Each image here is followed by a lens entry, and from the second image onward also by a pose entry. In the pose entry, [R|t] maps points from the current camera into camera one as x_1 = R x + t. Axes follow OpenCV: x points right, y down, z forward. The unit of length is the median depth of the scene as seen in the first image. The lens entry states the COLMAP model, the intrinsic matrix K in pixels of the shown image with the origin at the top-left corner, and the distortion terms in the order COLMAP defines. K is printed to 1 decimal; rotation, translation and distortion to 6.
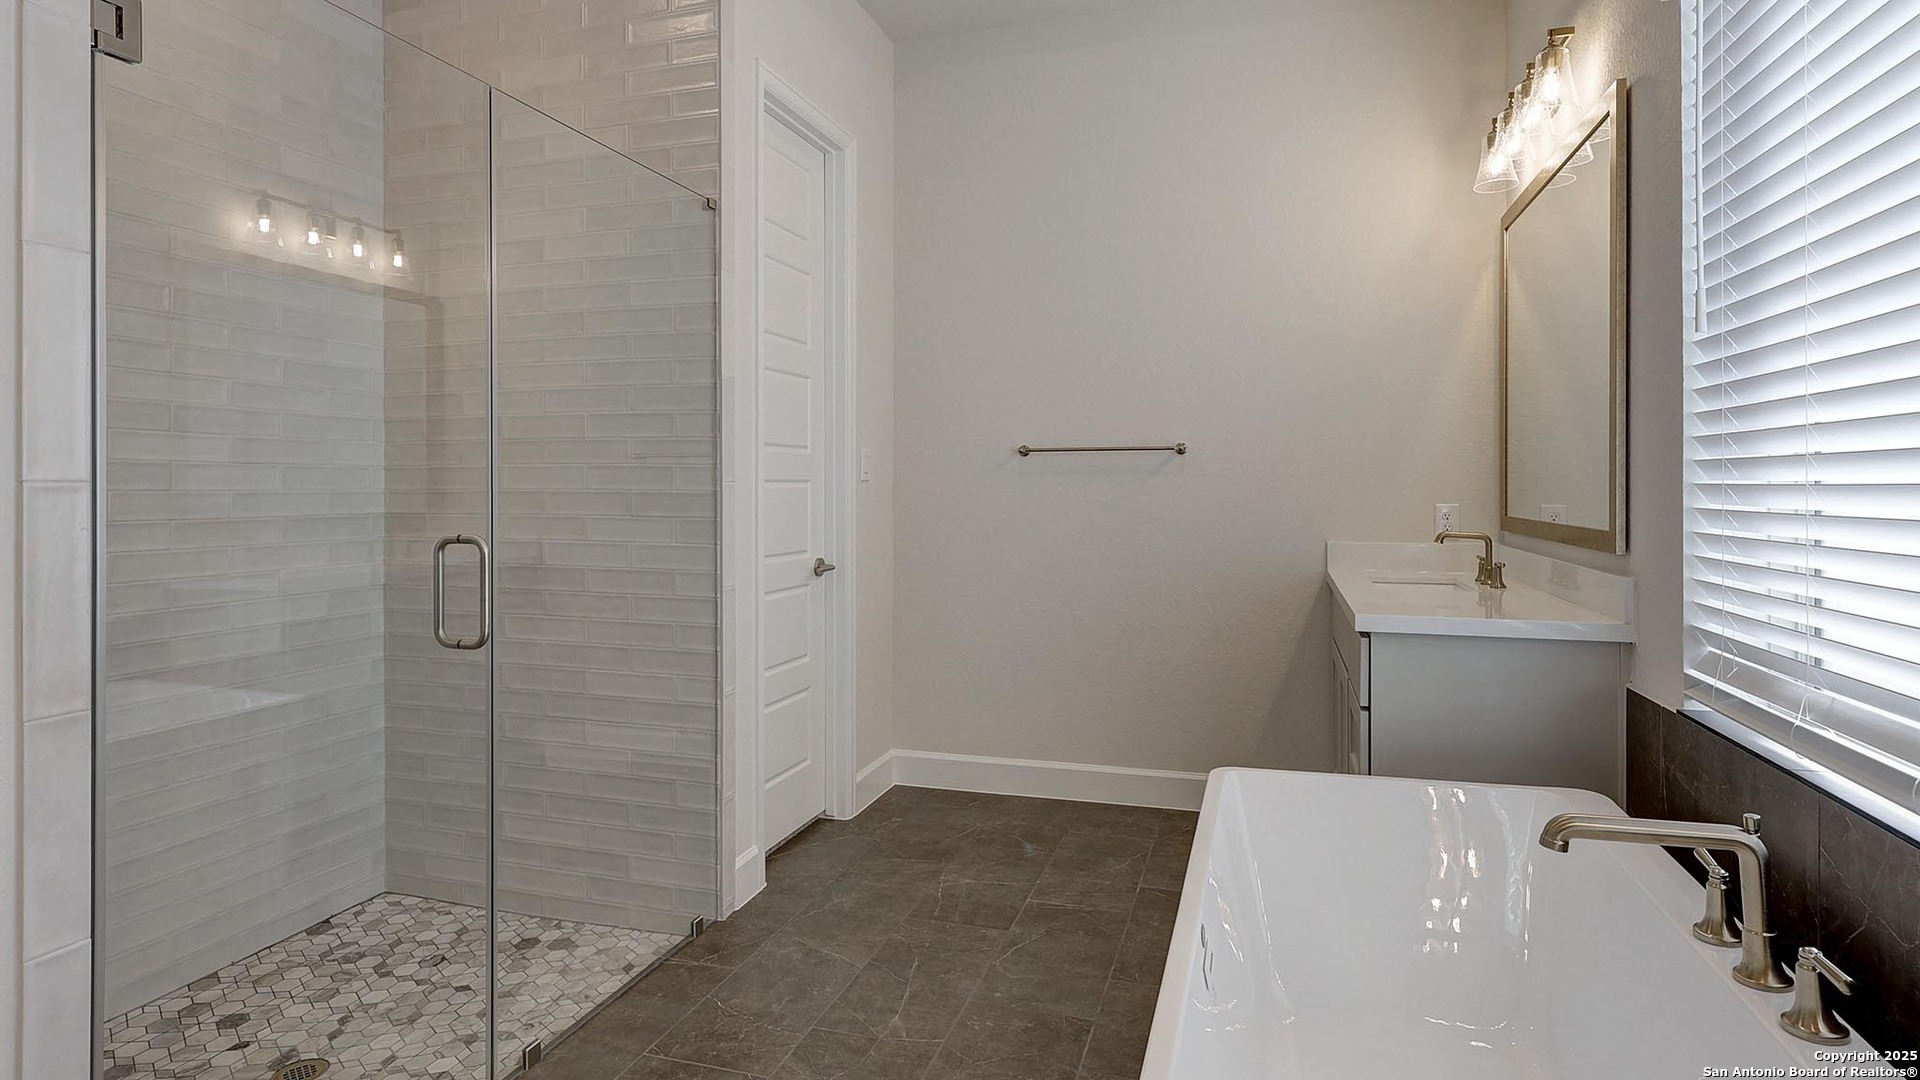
lens RADIAL K [[1015.3, 0, 967.0], [0, 1015.3, 483.8], [0, 0, 1]] dist [0.000729, -0.000009]
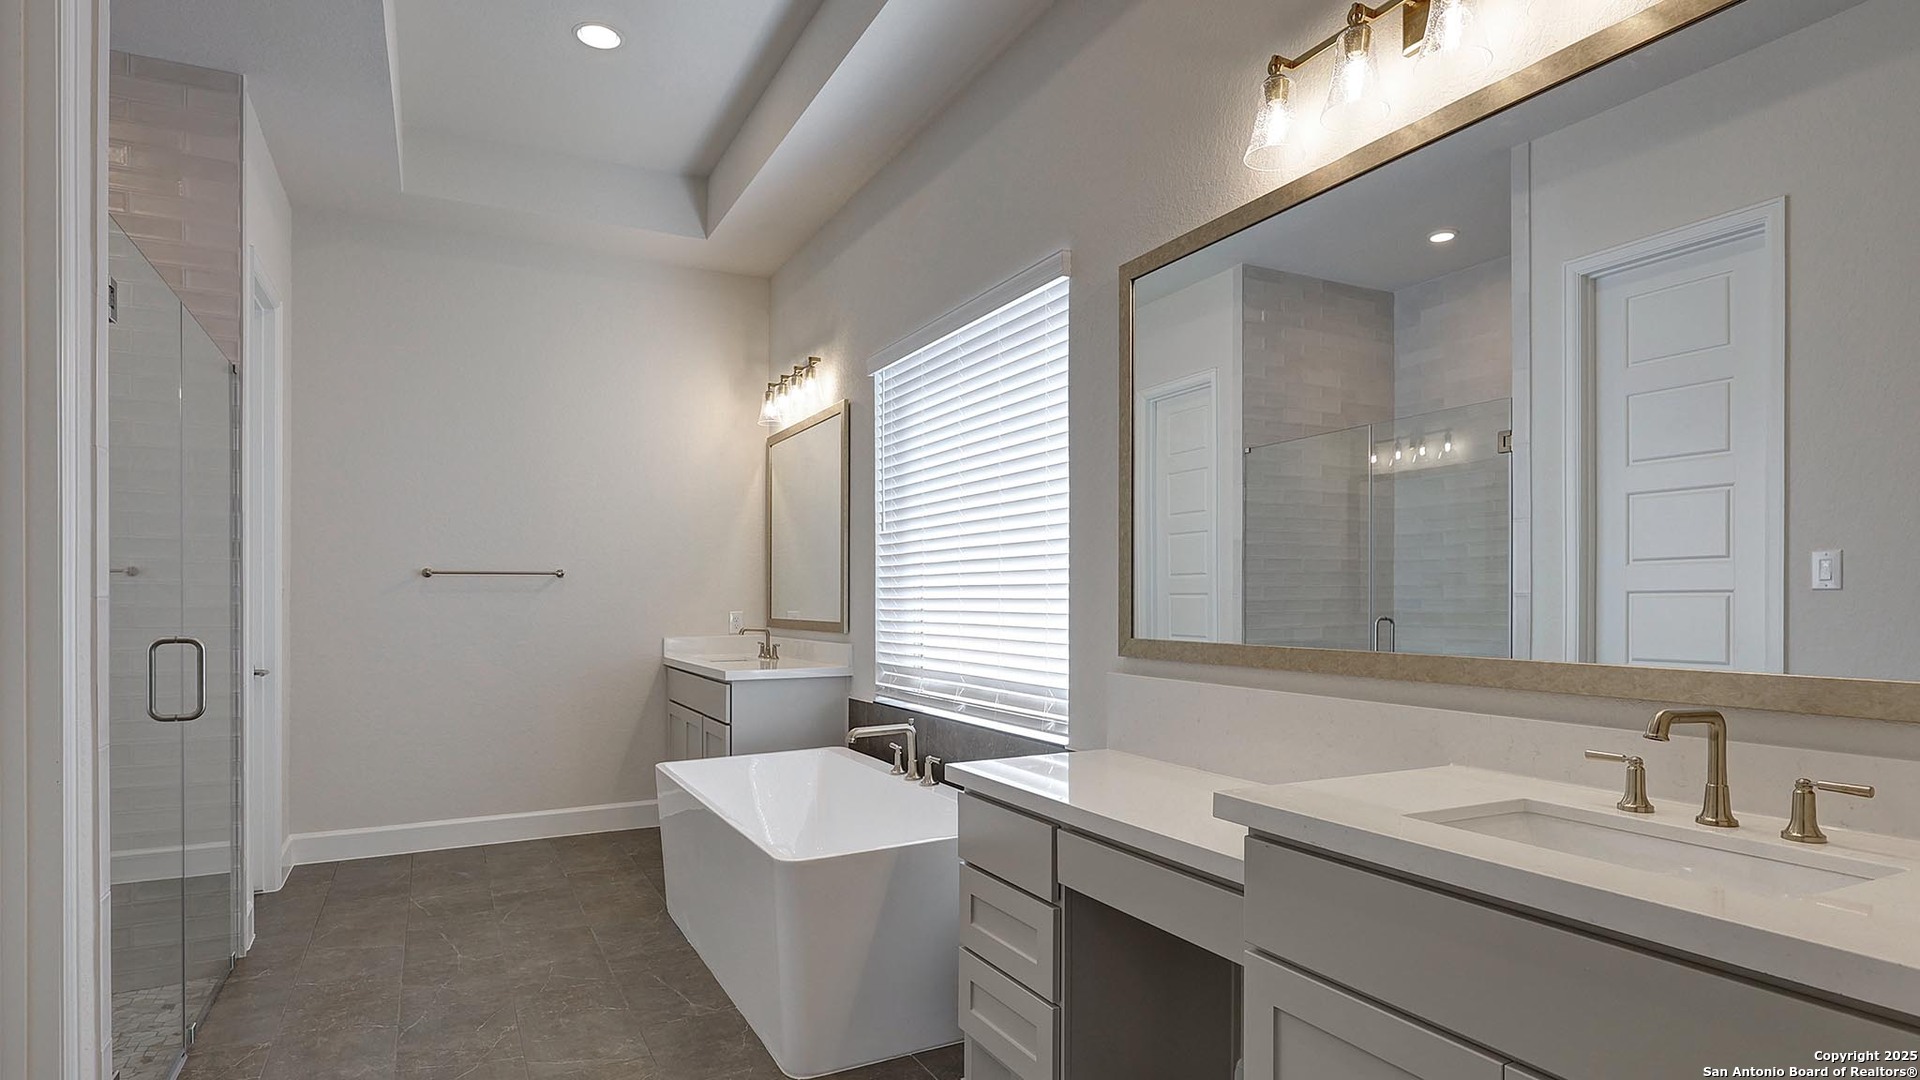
lens RADIAL K [[1001.6, 0, 960.4], [0, 1001.6, 530.1], [0, 0, 1]] dist [-0.000130, -0.000044]
pose [[0.719428, 0.046199, 0.693029, -0.549669], [0.002155, 0.997632, -0.068741, 0.001804], [-0.694564, 0.050947, 0.717625, -0.565825]]
